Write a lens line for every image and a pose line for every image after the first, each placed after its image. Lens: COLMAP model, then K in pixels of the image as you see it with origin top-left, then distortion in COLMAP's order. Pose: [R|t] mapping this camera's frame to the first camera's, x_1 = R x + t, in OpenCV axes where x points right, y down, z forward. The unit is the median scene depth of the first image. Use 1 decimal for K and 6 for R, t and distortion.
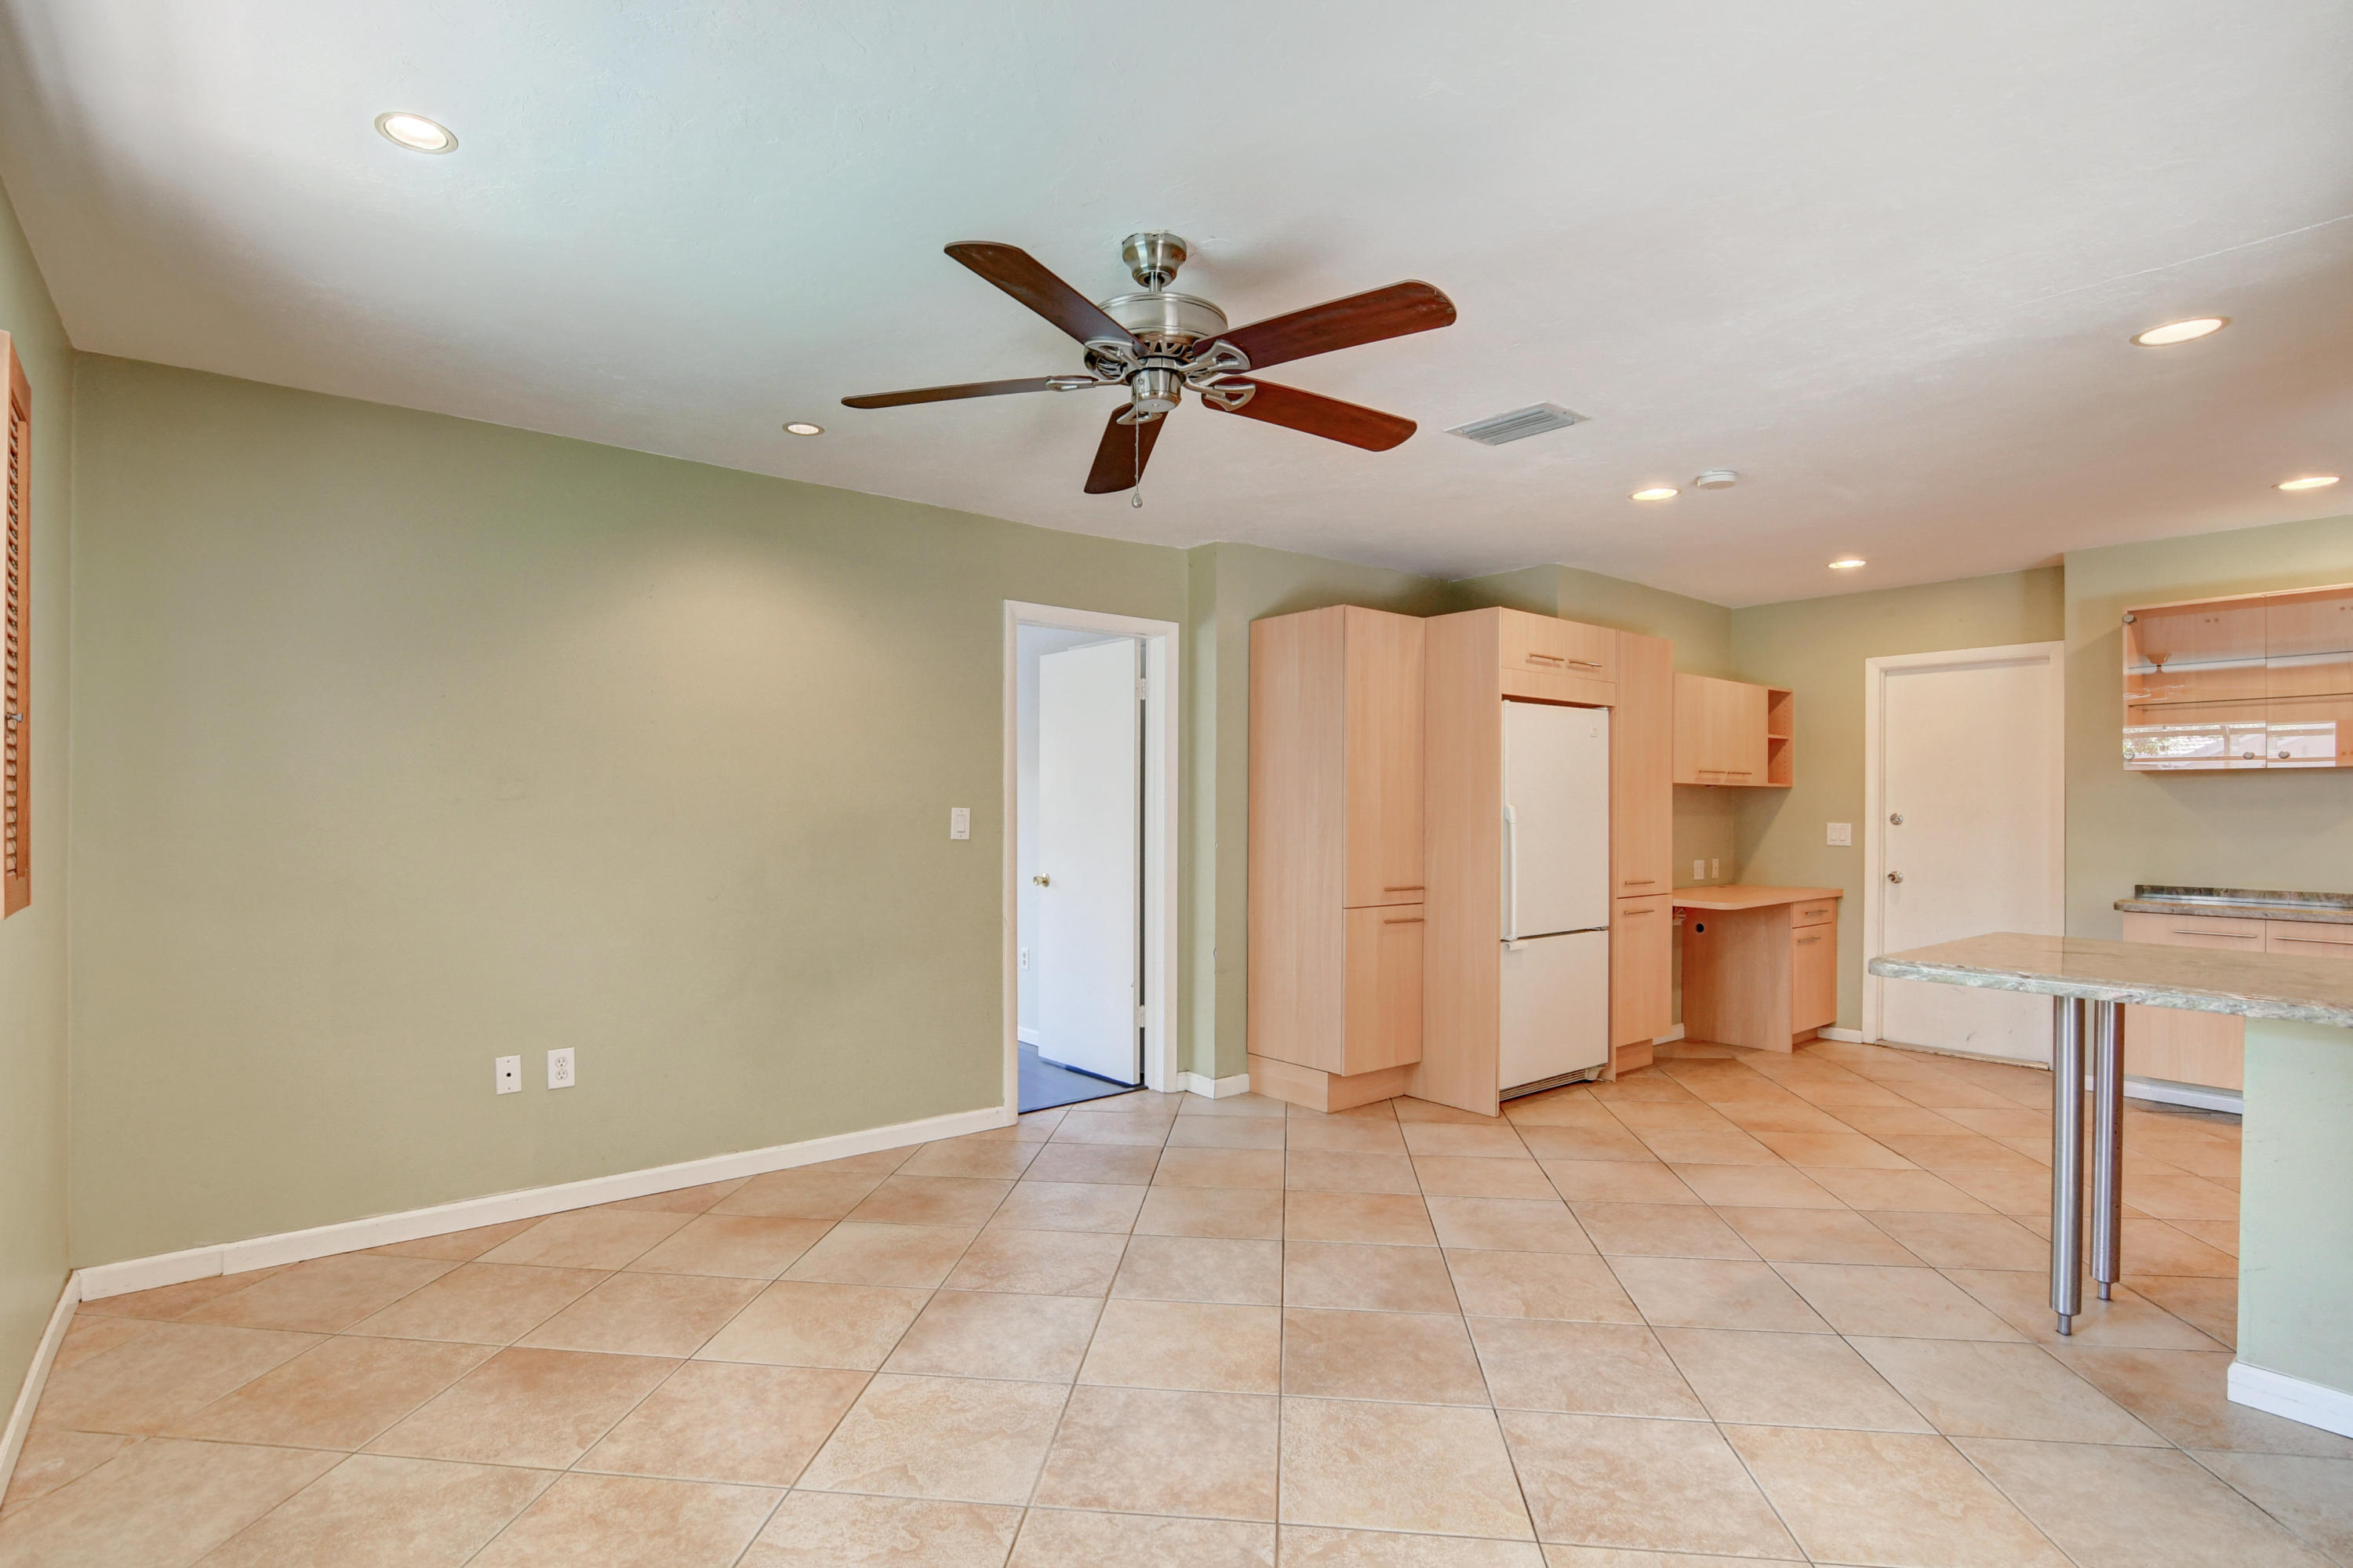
lens RADIAL K [[1153.6, 0, 1162.1], [0, 1153.6, 808.5], [0, 0, 1]] dist [-0.028371, 0.009593]
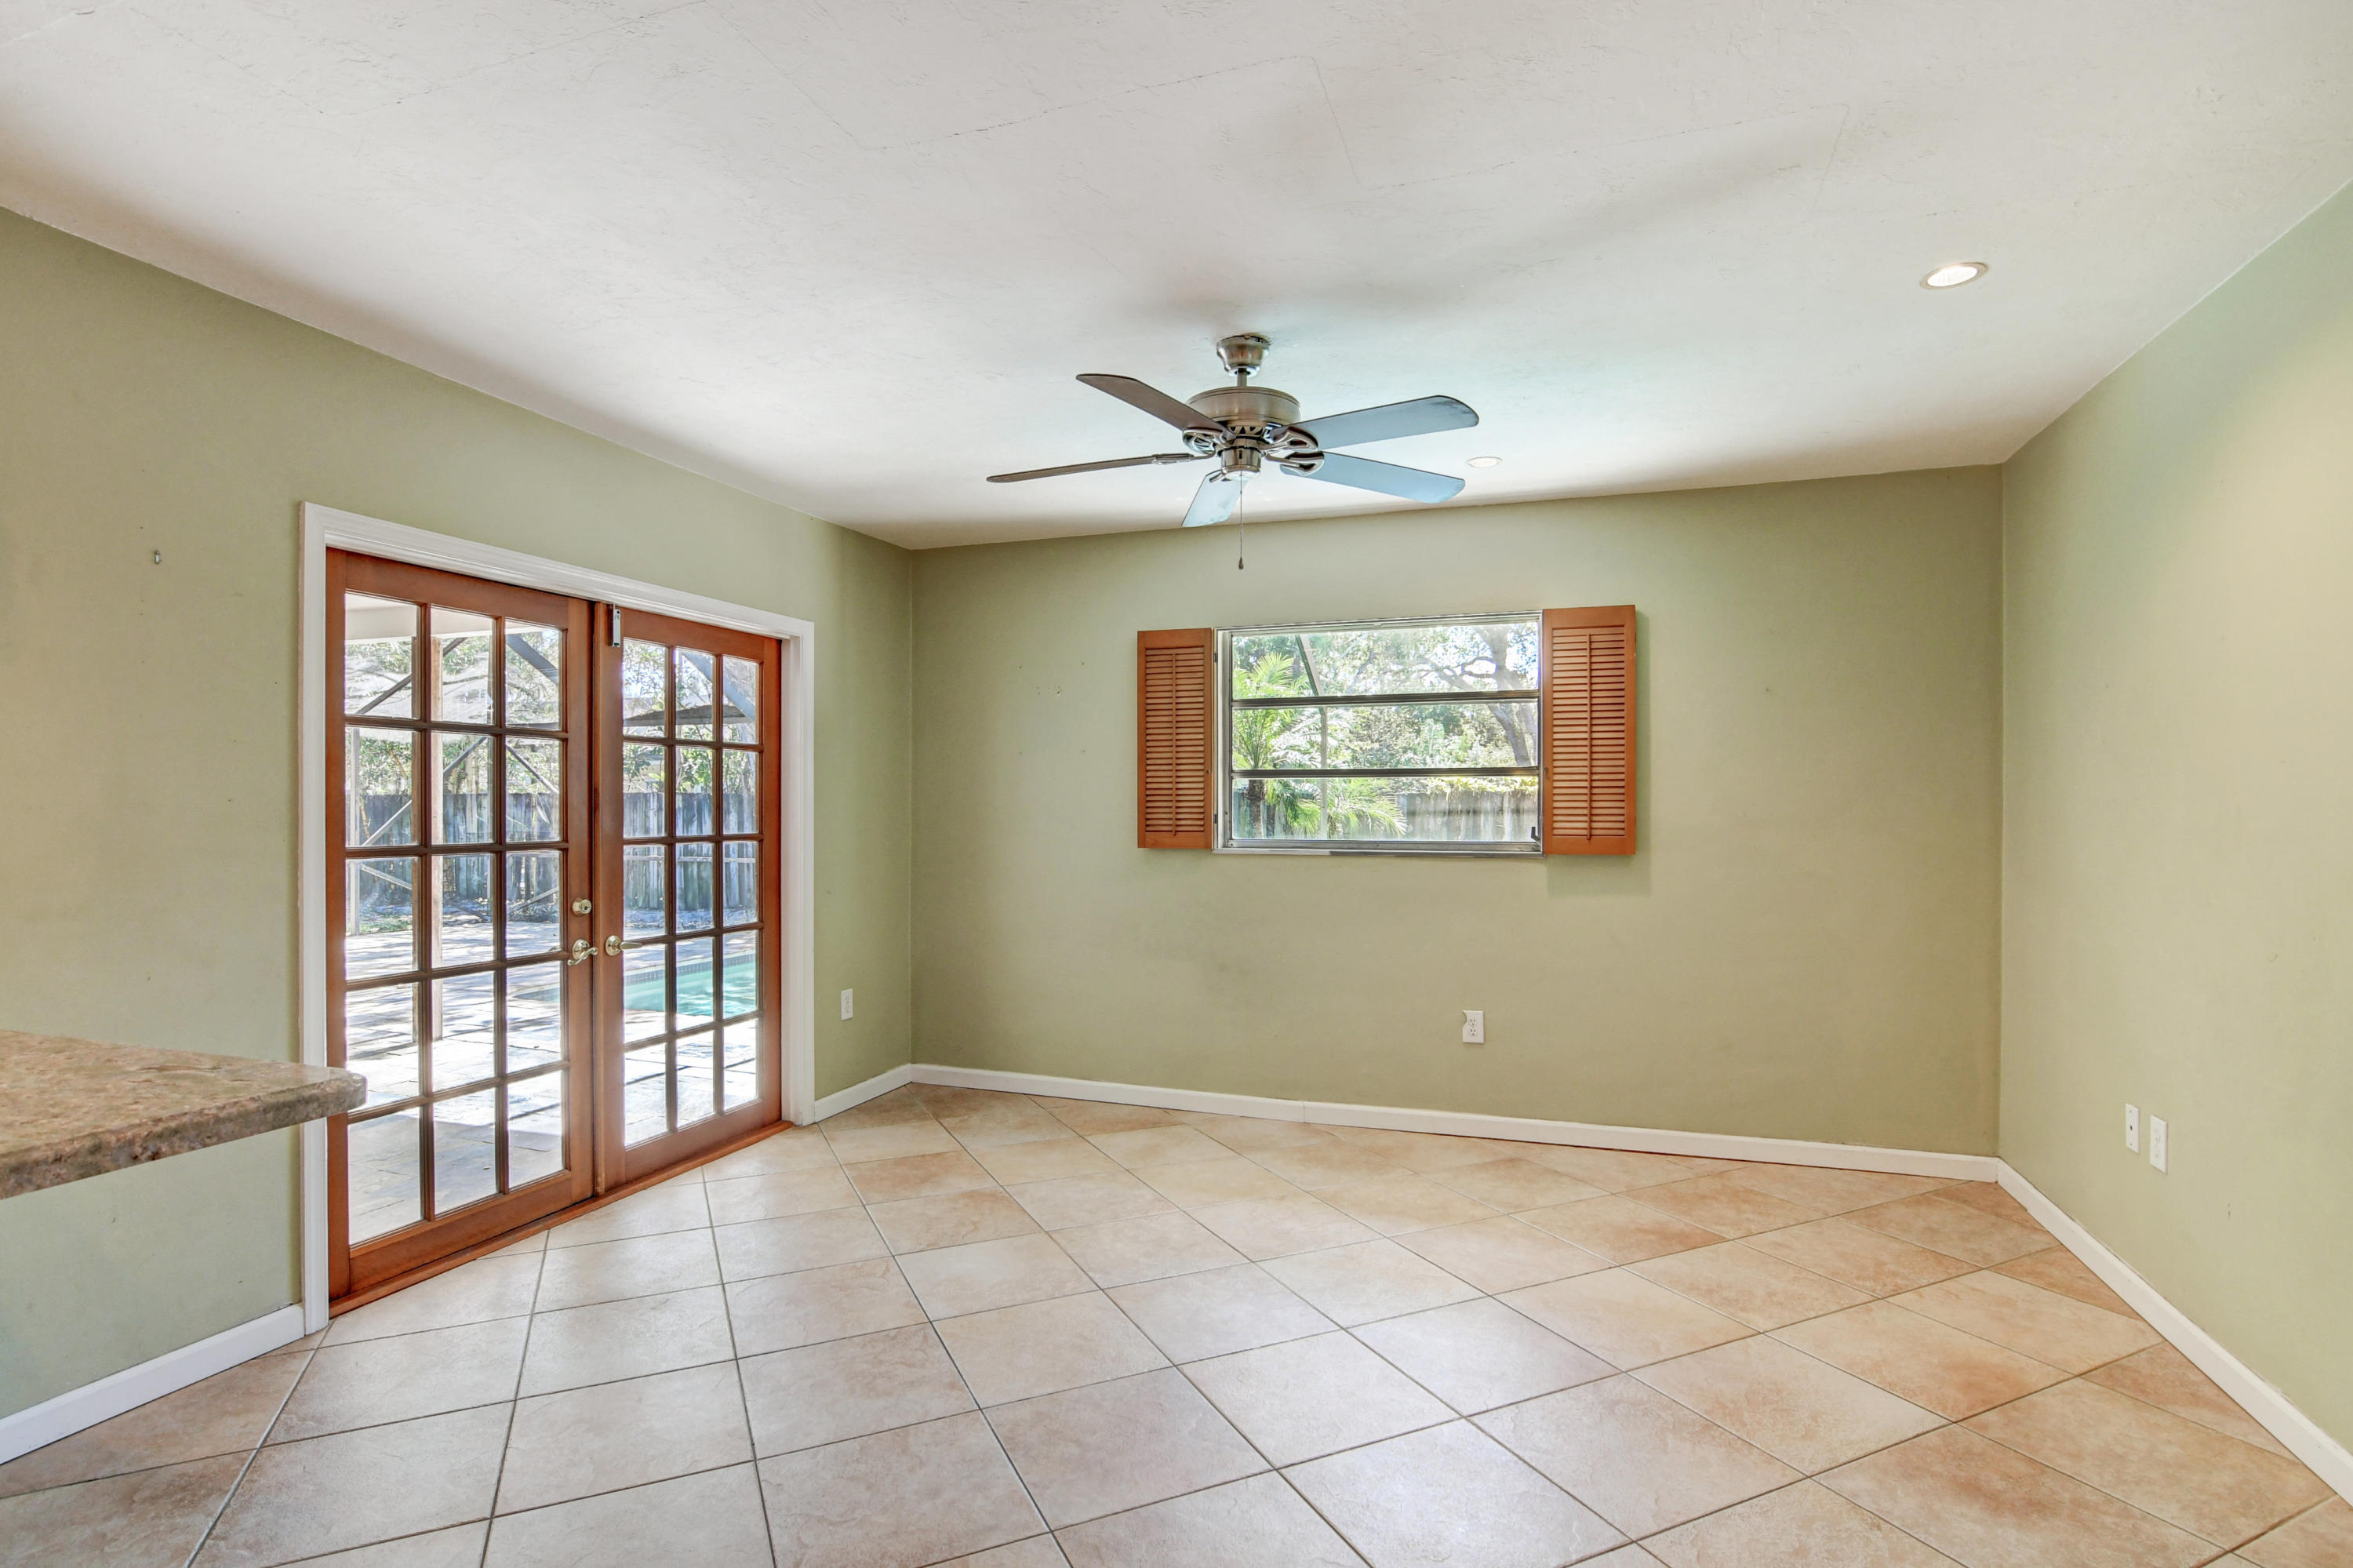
lens RADIAL K [[1153.6, 0, 1168.1], [0, 1153.6, 815.4], [0, 0, 1]] dist [-0.028371, 0.009593]
pose [[-0.854407, -0.000207, -0.519604, 0.345636], [-0.004479, 0.999966, 0.006966, 0.000999], [0.519585, 0.008279, -0.854379, 0.998852]]
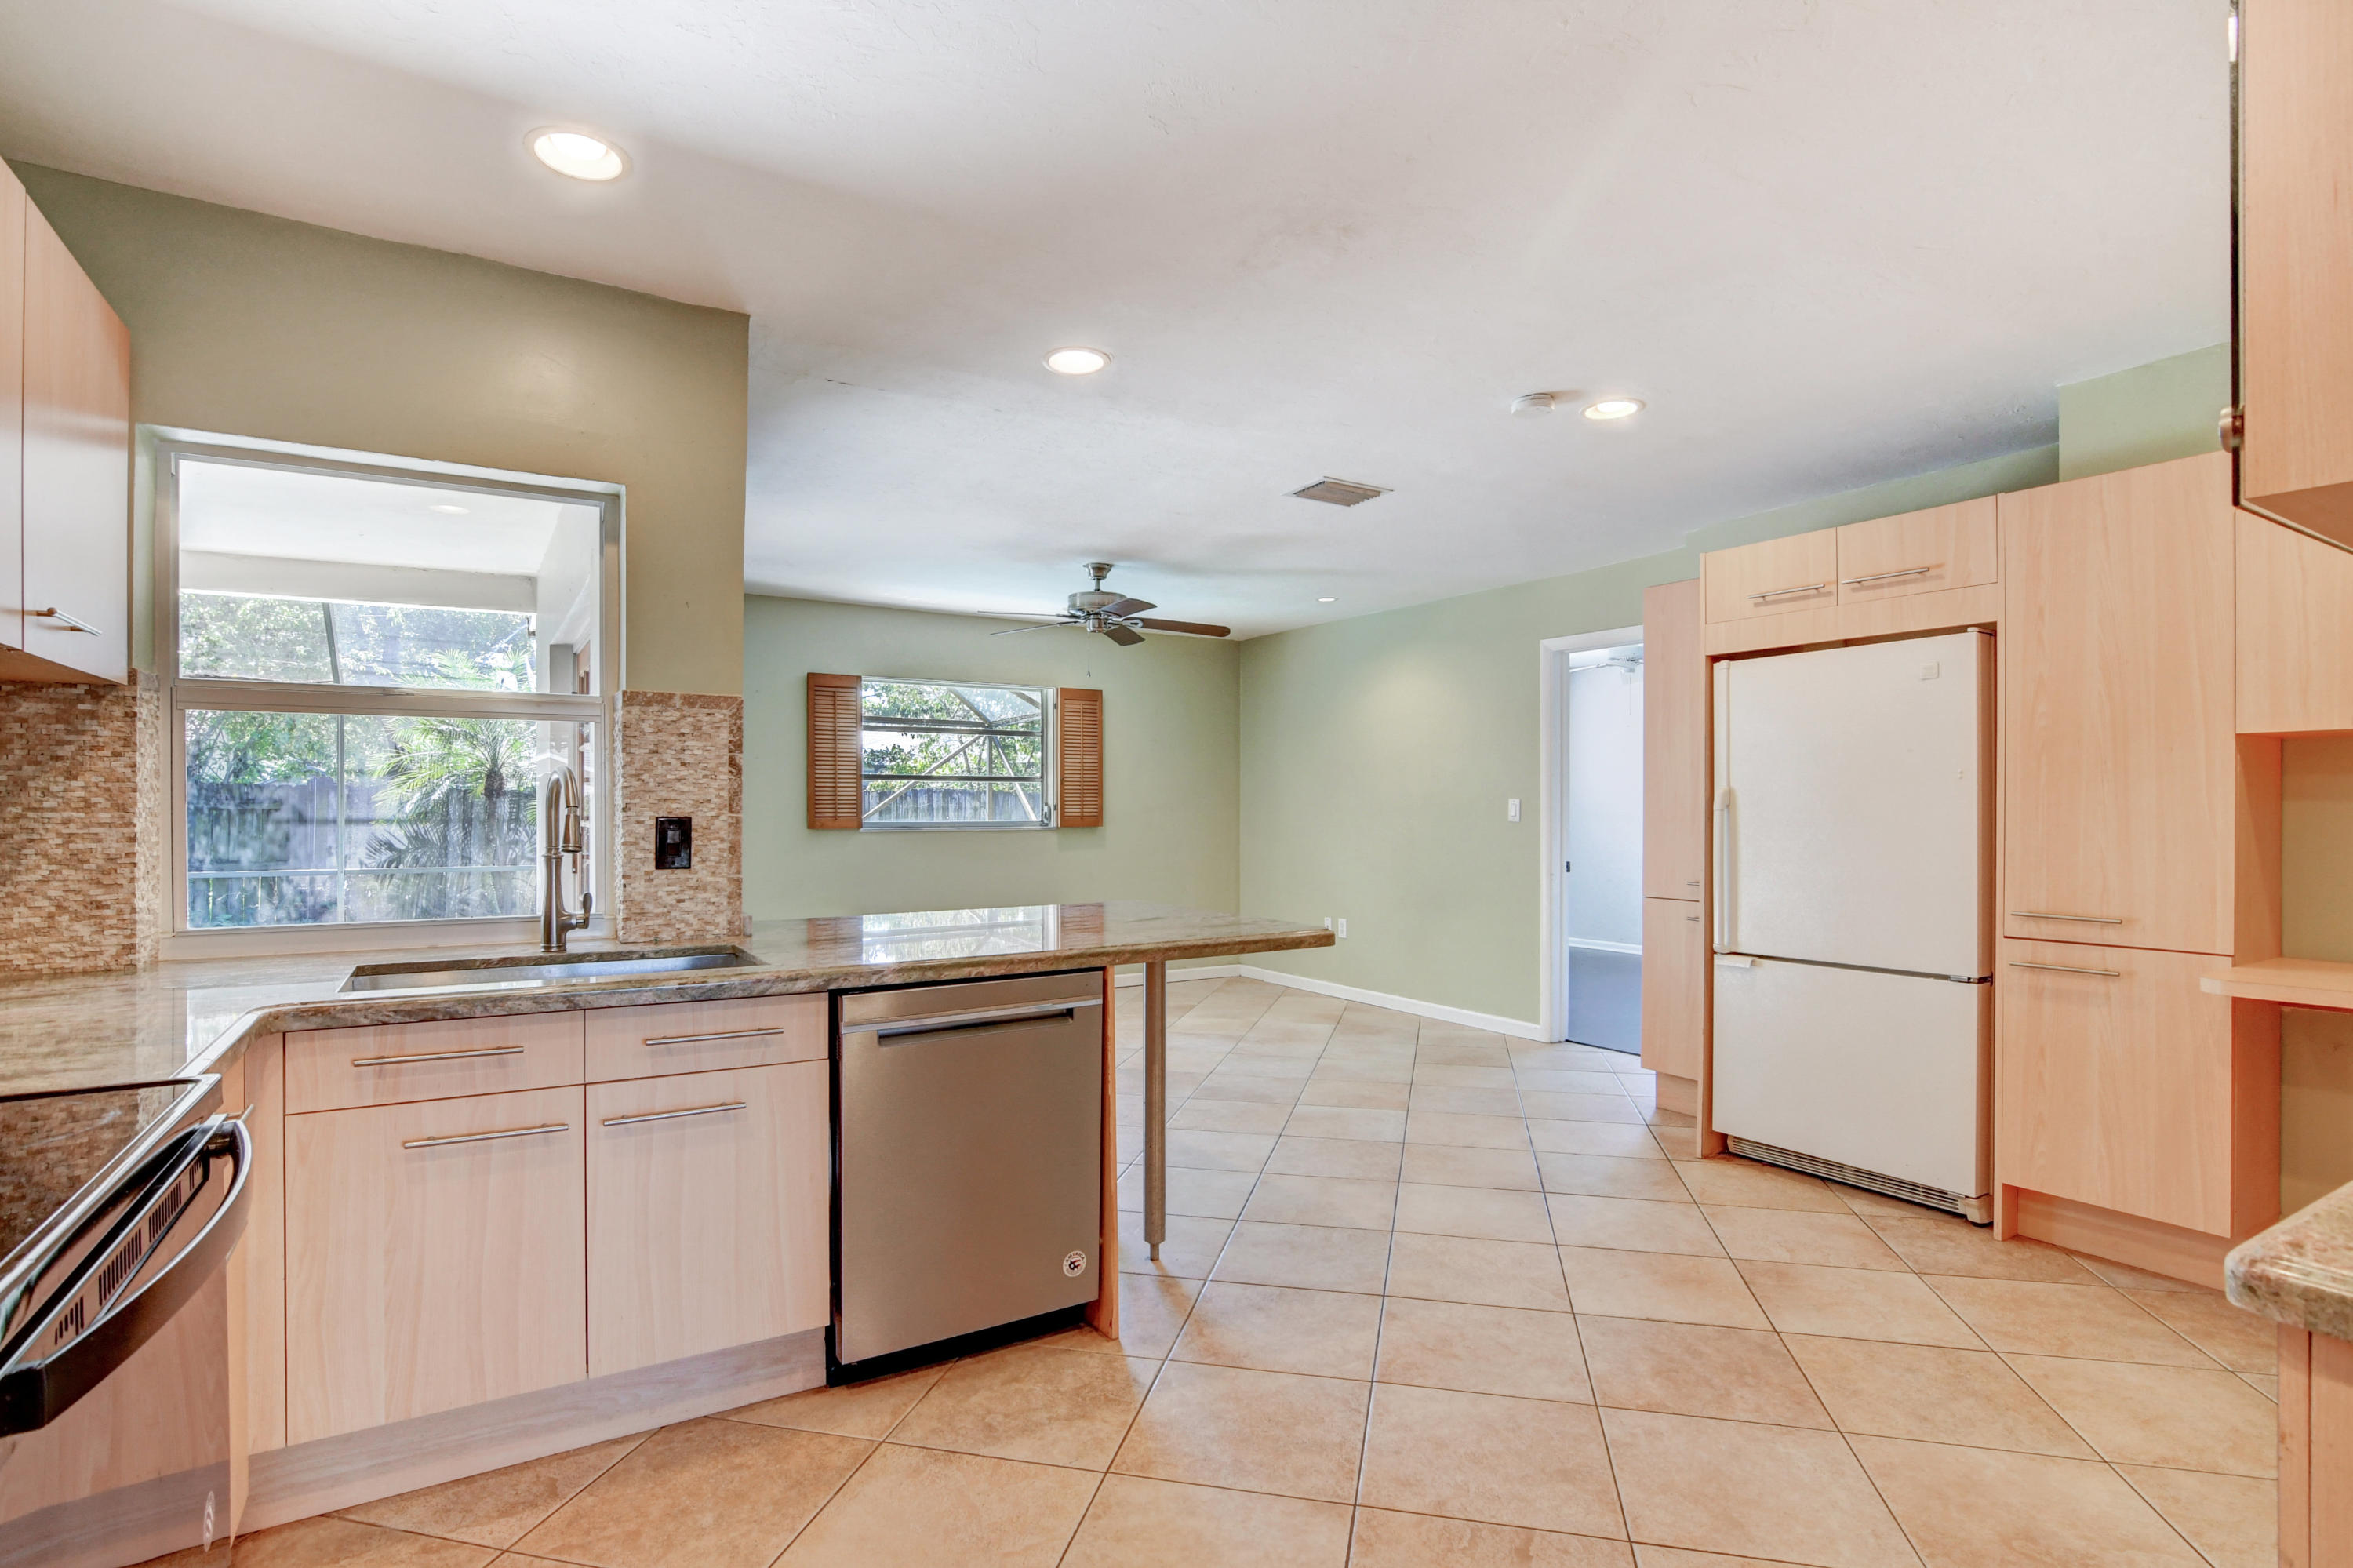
lens RADIAL K [[1153.6, 0, 1164.6], [0, 1153.6, 809.0], [0, 0, 1]] dist [-0.028371, 0.009593]
pose [[-0.130697, -0.001723, -0.991421, 1.191813], [-0.001405, 0.999998, -0.001553, 0.013991], [0.991421, 0.001190, -0.130699, 0.727904]]
